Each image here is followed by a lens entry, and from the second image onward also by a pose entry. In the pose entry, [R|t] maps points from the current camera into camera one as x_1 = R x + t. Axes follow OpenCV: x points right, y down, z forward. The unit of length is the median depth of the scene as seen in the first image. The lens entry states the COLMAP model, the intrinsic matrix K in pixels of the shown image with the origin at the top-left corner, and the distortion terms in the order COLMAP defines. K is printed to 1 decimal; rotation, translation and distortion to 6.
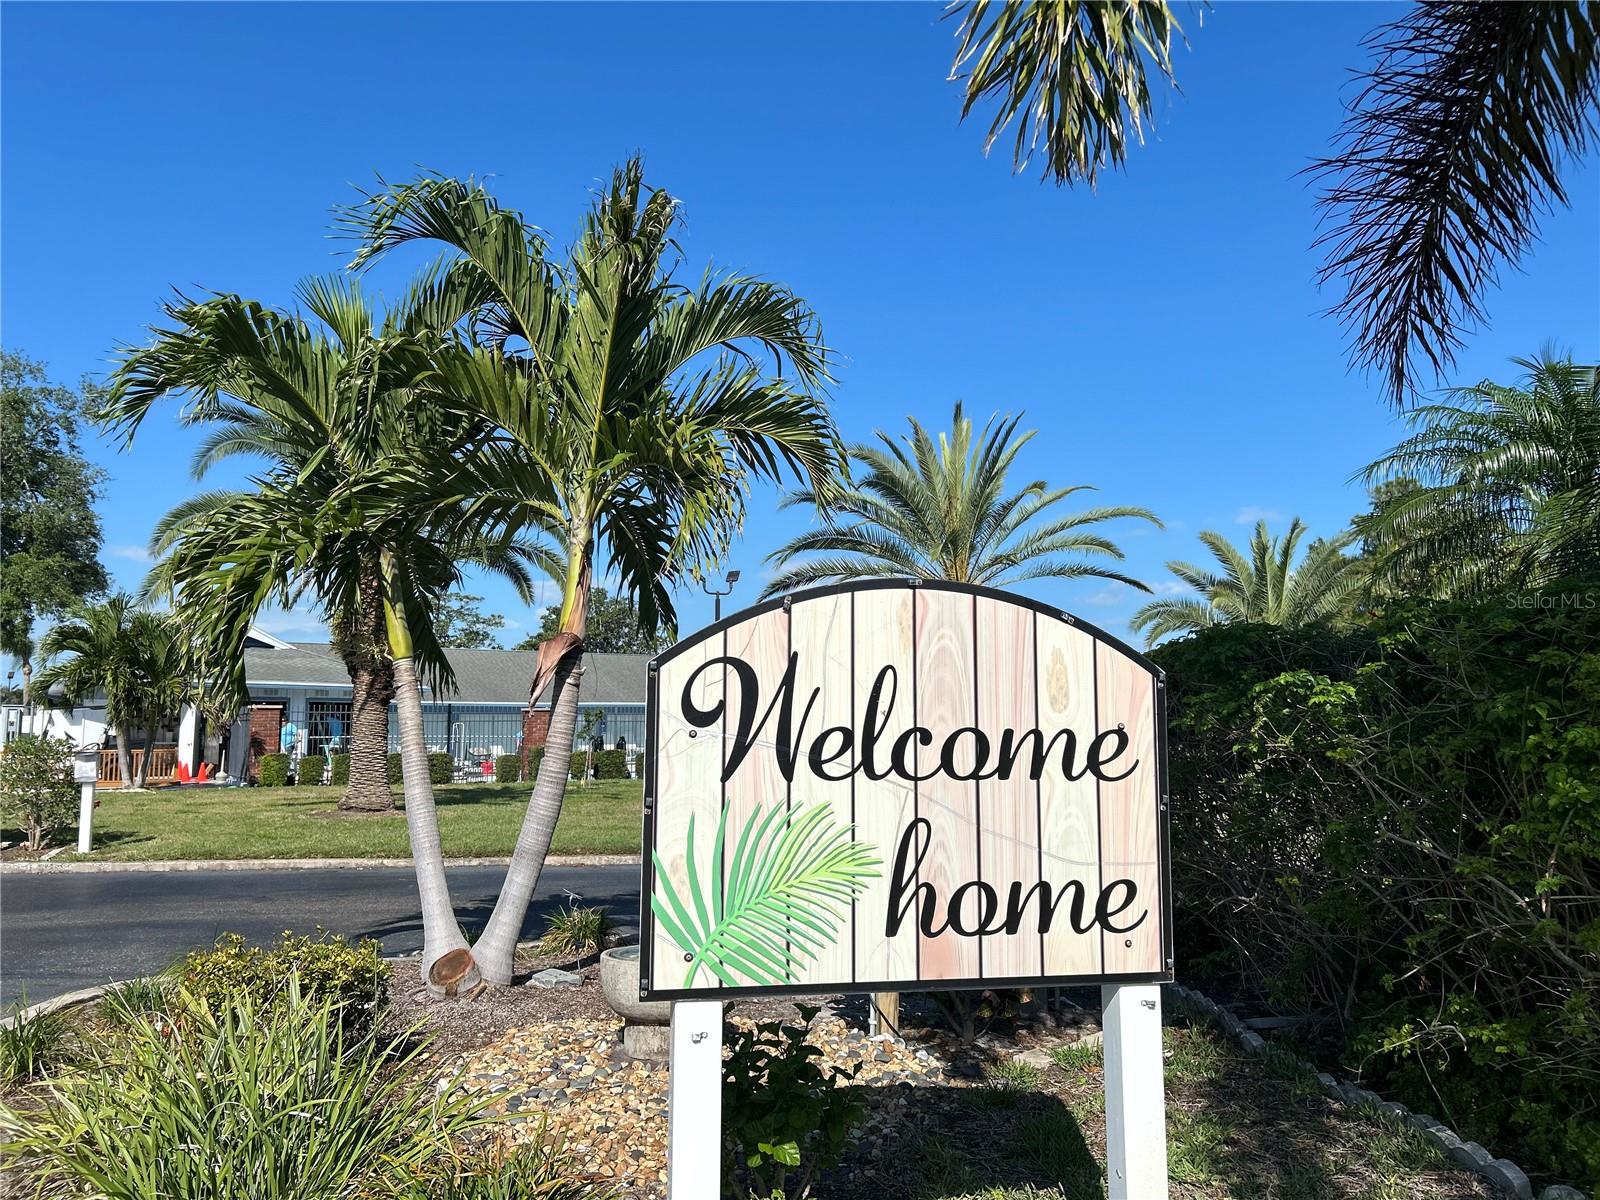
lens RADIAL K [[1222.5, 0, 800.0], [0, 1222.5, 600.0], [0, 0, 1]] dist [0.097374, 0.001178]
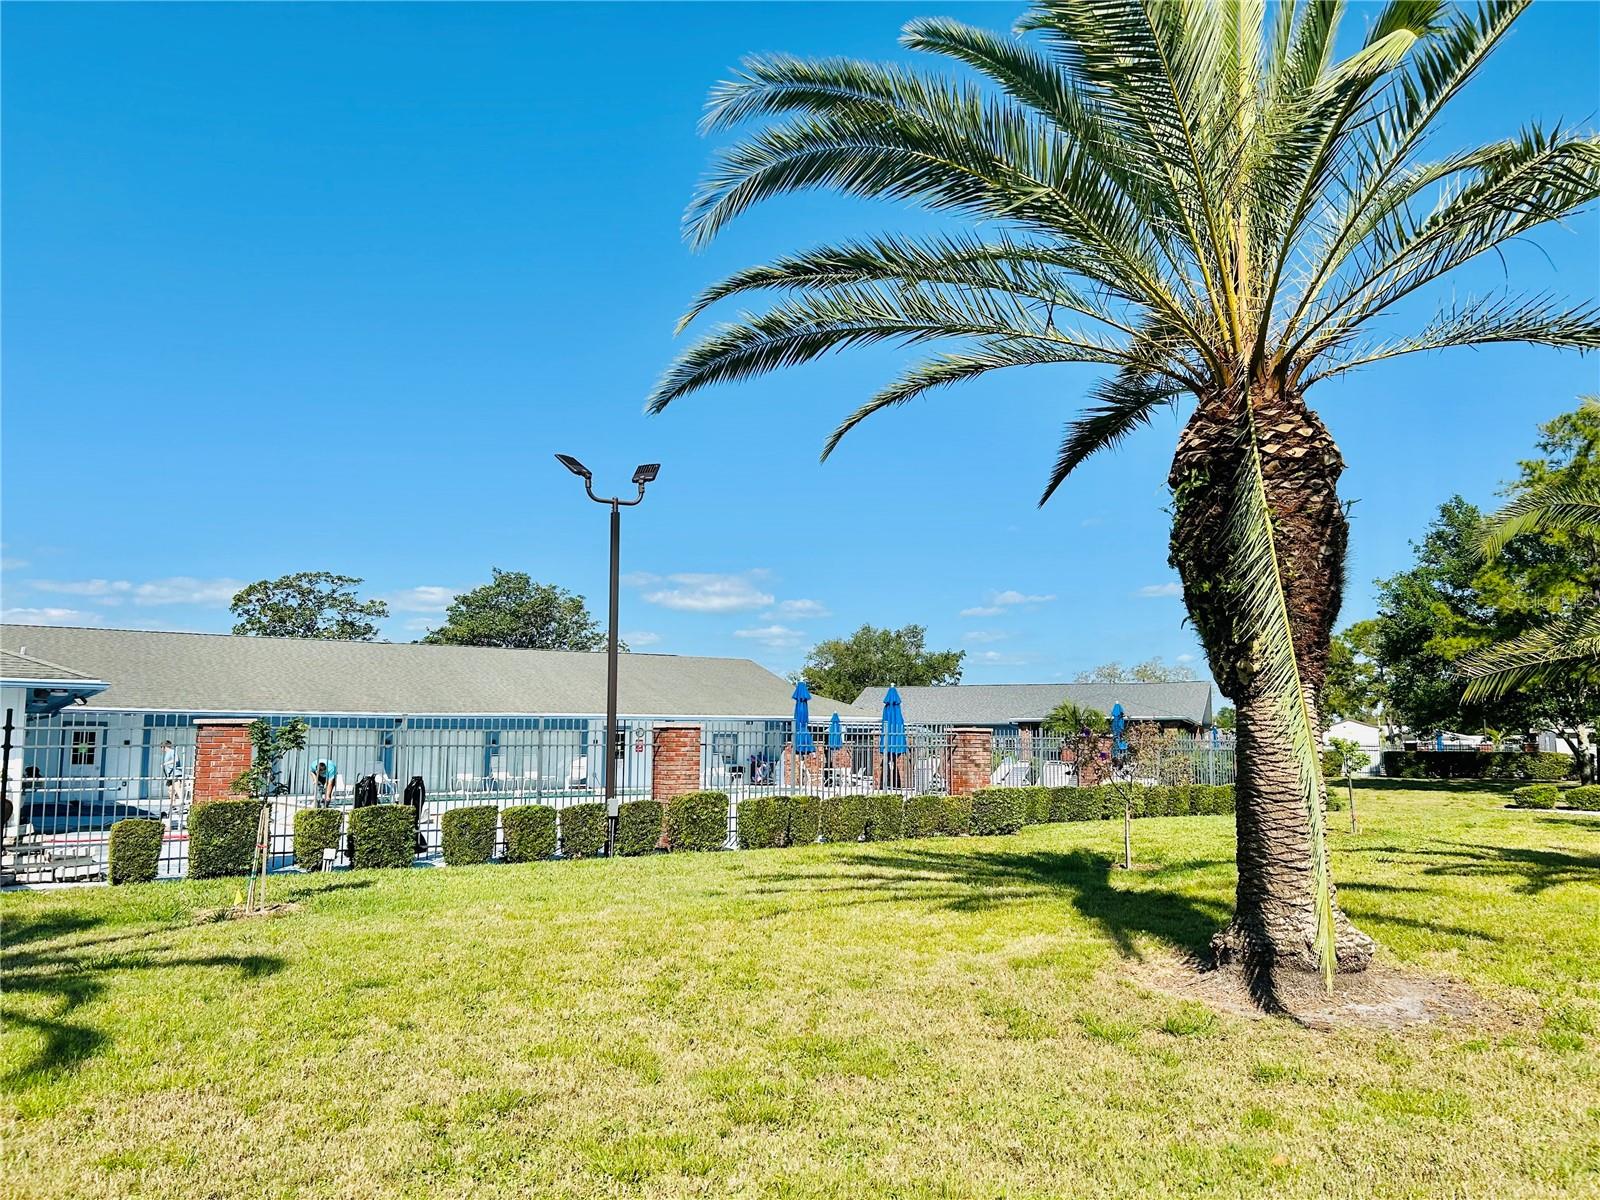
lens RADIAL K [[1222.5, 0, 800.0], [0, 1222.5, 600.0], [0, 0, 1]] dist [0.097374, 0.001178]
pose [[0.999644, 0.003739, 0.026425, -0.005692], [-0.003470, 0.999942, -0.010209, 0.098095], [-0.026461, 0.010114, 0.999599, 1.131166]]
